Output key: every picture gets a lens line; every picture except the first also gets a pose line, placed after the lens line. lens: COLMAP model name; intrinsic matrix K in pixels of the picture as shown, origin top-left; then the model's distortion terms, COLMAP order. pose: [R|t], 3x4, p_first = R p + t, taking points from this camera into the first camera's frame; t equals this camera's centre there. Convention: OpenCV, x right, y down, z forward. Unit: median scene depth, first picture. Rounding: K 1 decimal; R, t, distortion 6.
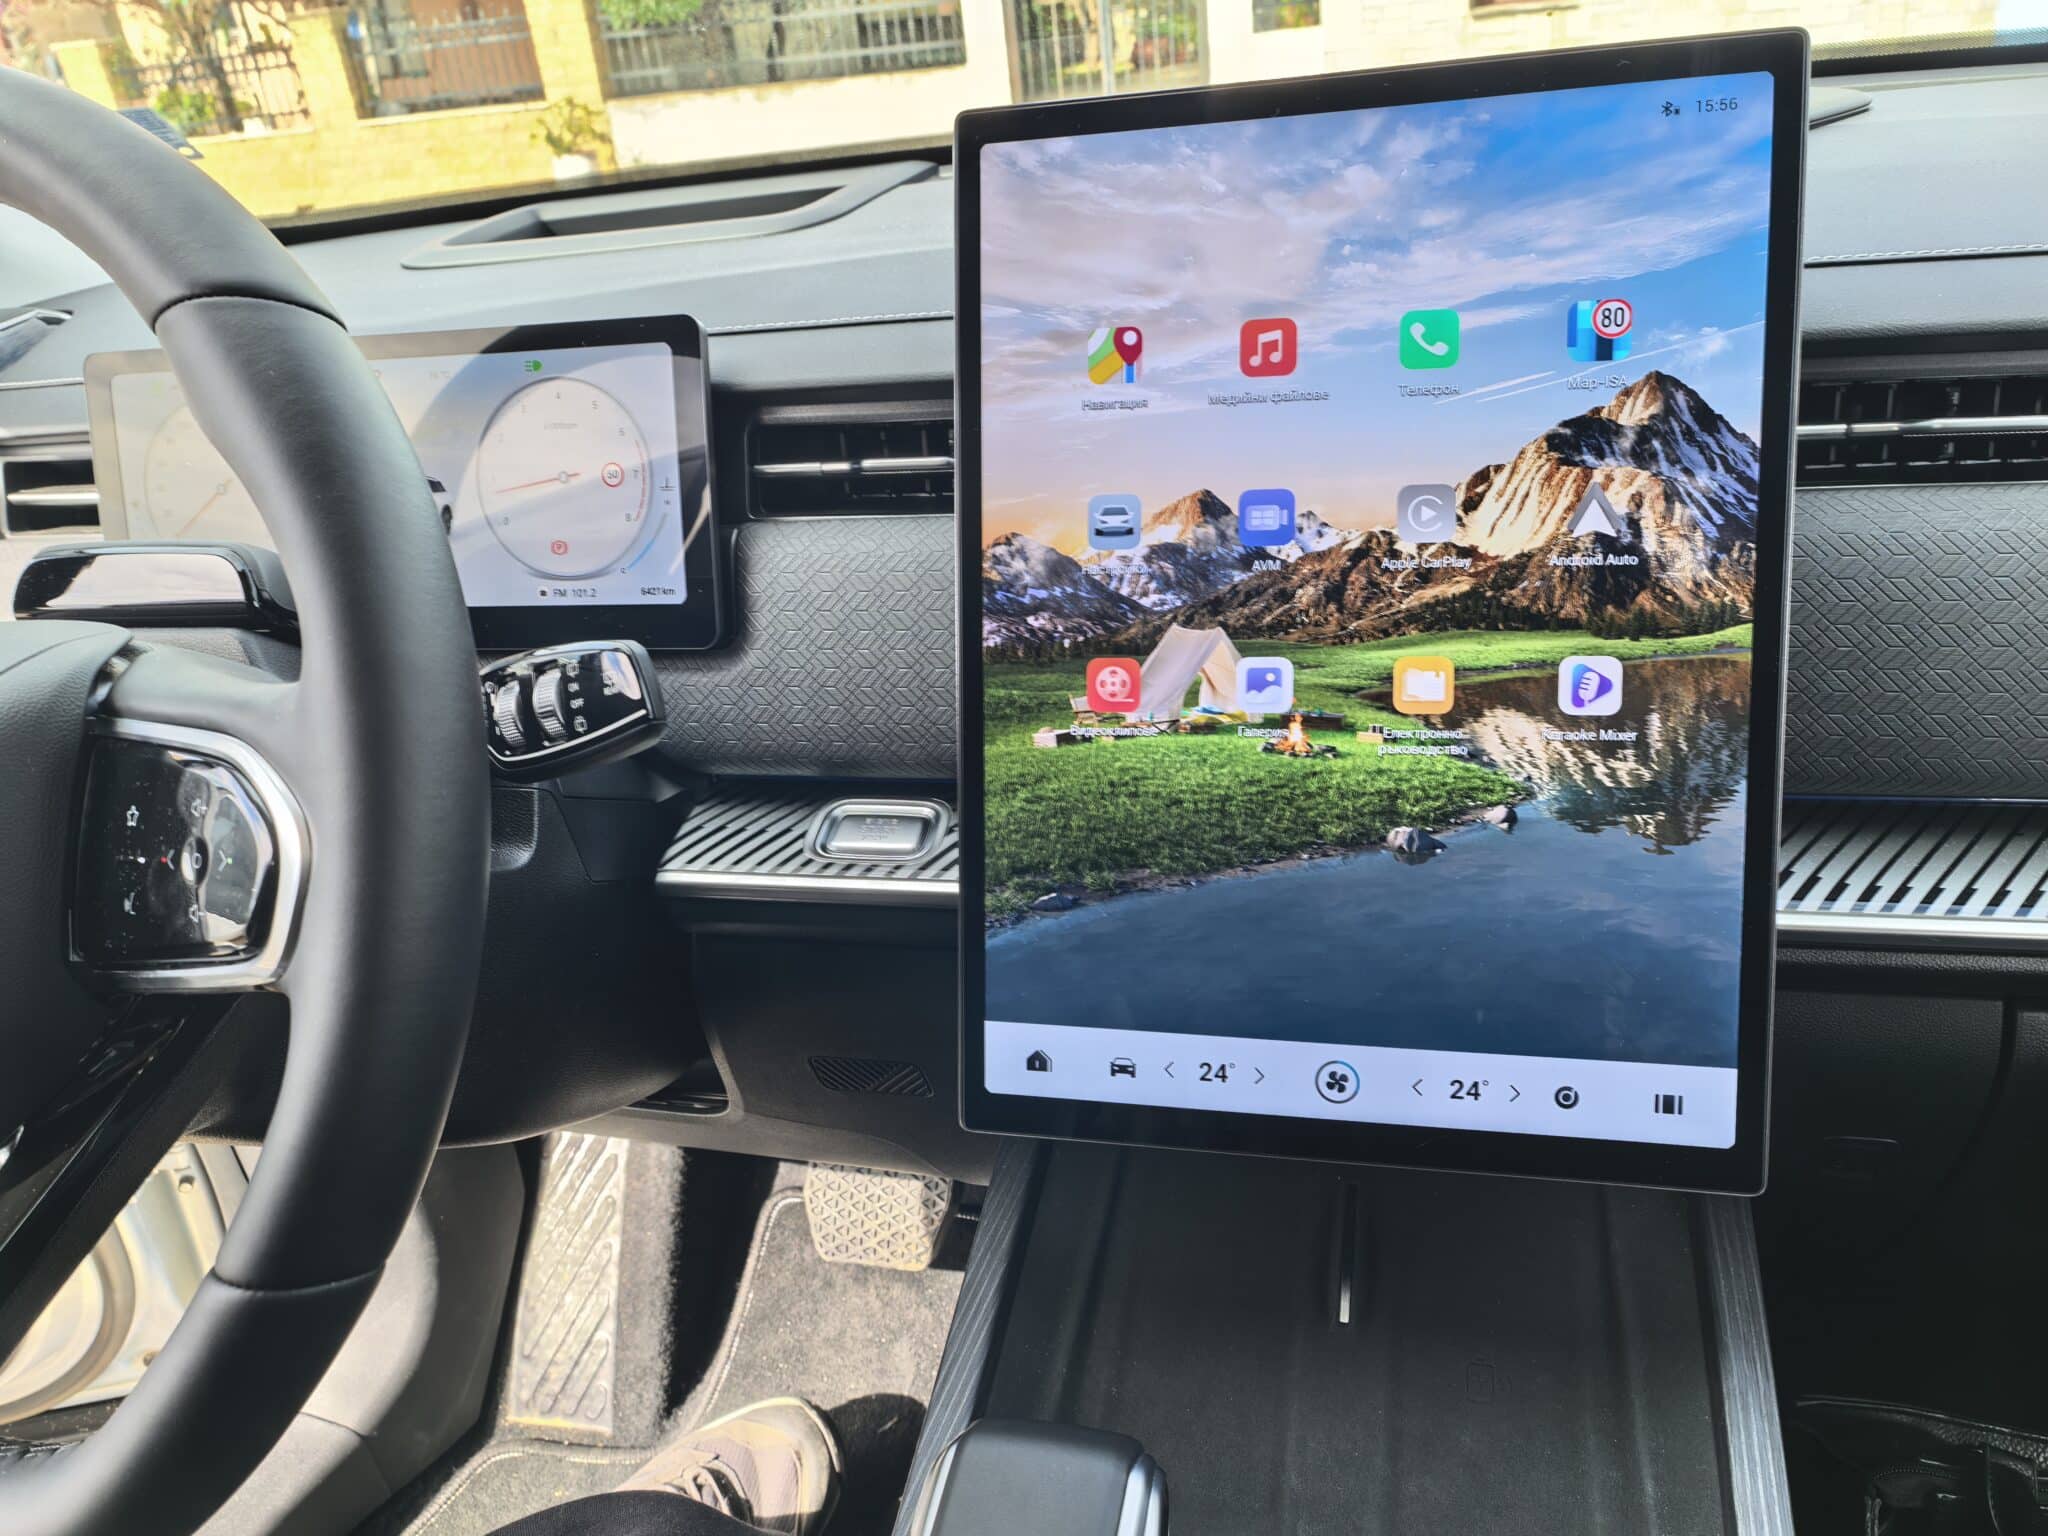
lens RADIAL K [[1523.9, 0, 1019.8], [0, 1523.9, 767.0], [0, 0, 1]] dist [-0.000659, -0.014927]
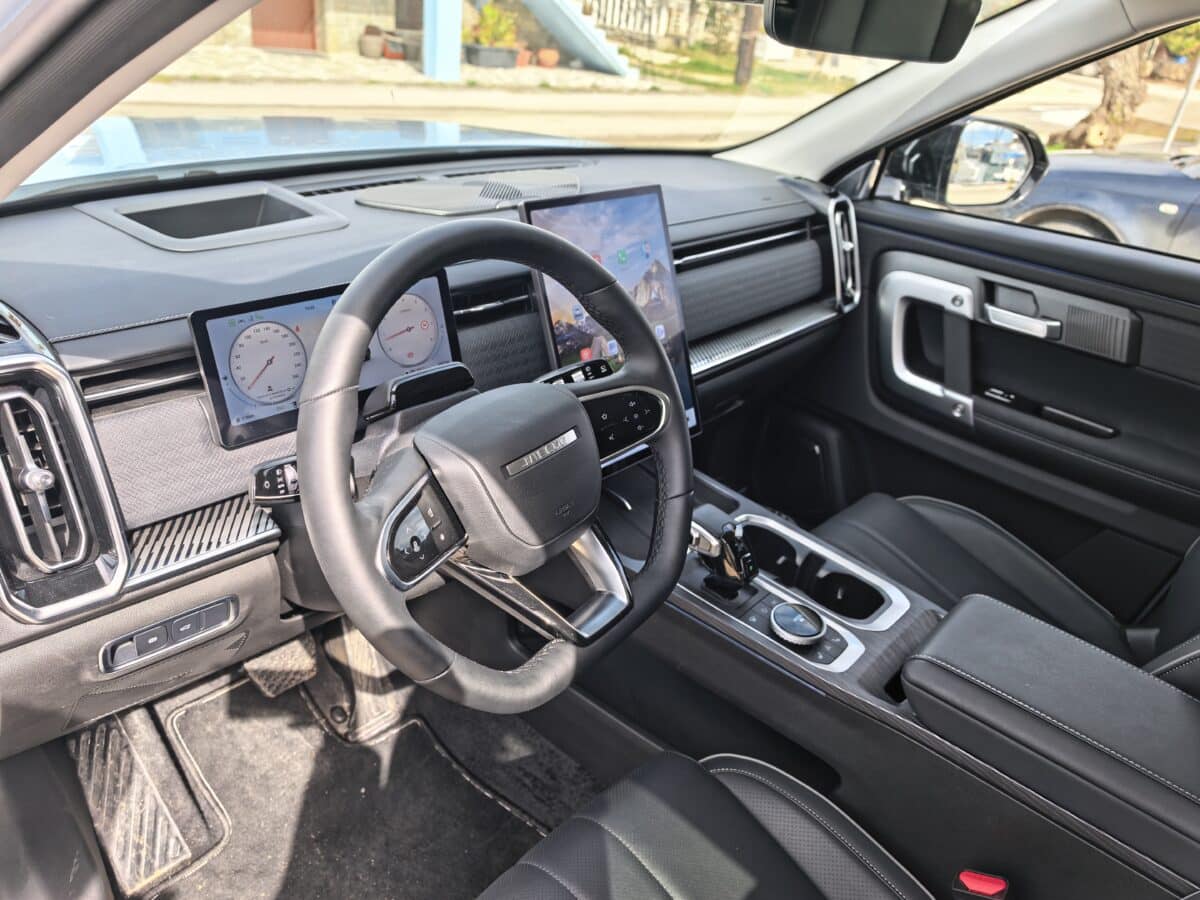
lens RADIAL K [[892.9, 0, 597.1], [0, 892.9, 454.5], [0, 0, 1]] dist [-0.000659, -0.014927]
pose [[0.443818, -0.278962, 0.851590, -1.843856], [0.253194, 0.950627, 0.179449, -0.209084], [-0.859604, 0.135975, 0.492536, -0.054958]]
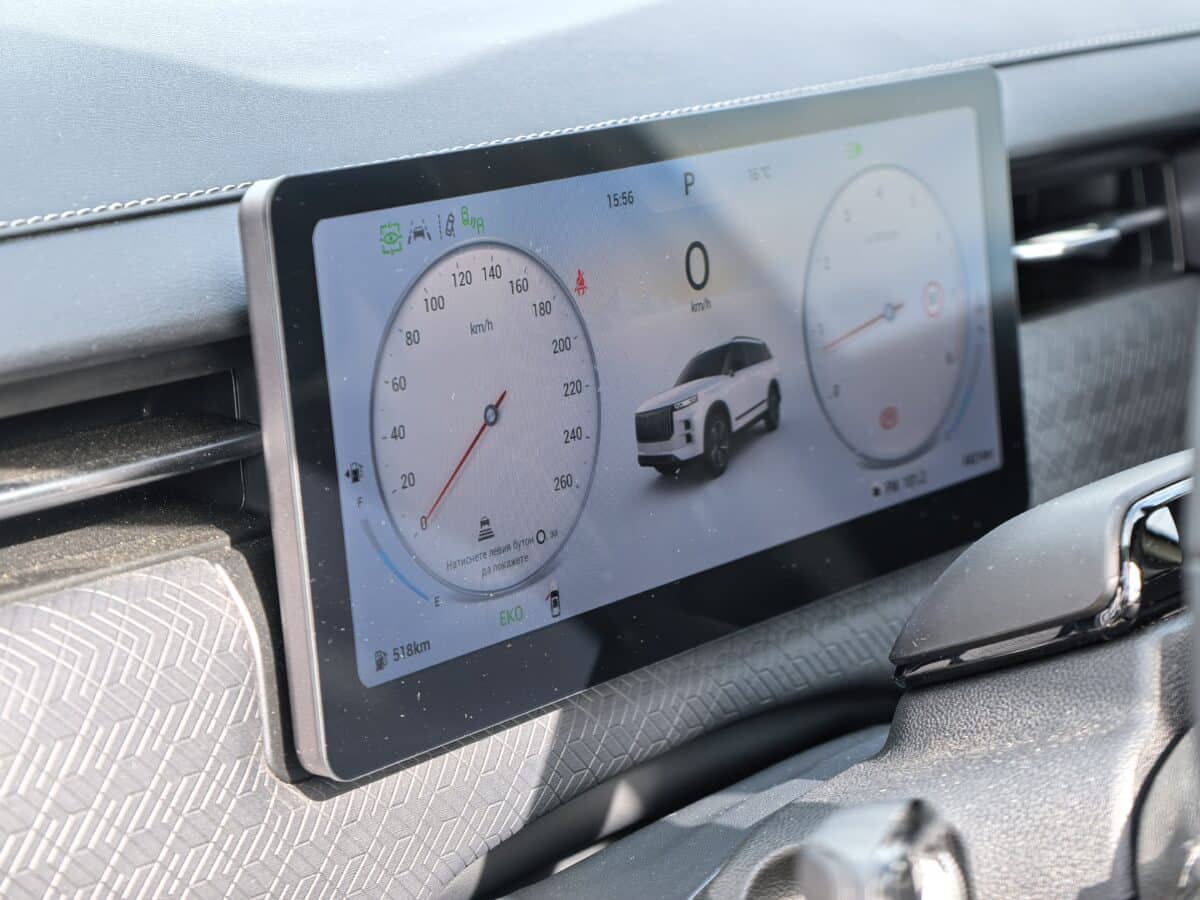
lens RADIAL K [[3183.8, 0, 616.2], [0, 3183.8, 378.9], [0, 0, 1]] dist [0.365171, 0.000000]
pose [[0.376519, -0.126388, 0.917747, -1.895967], [0.230237, 0.972335, 0.039448, -0.285615], [-0.897343, 0.196446, 0.395202, 0.662125]]
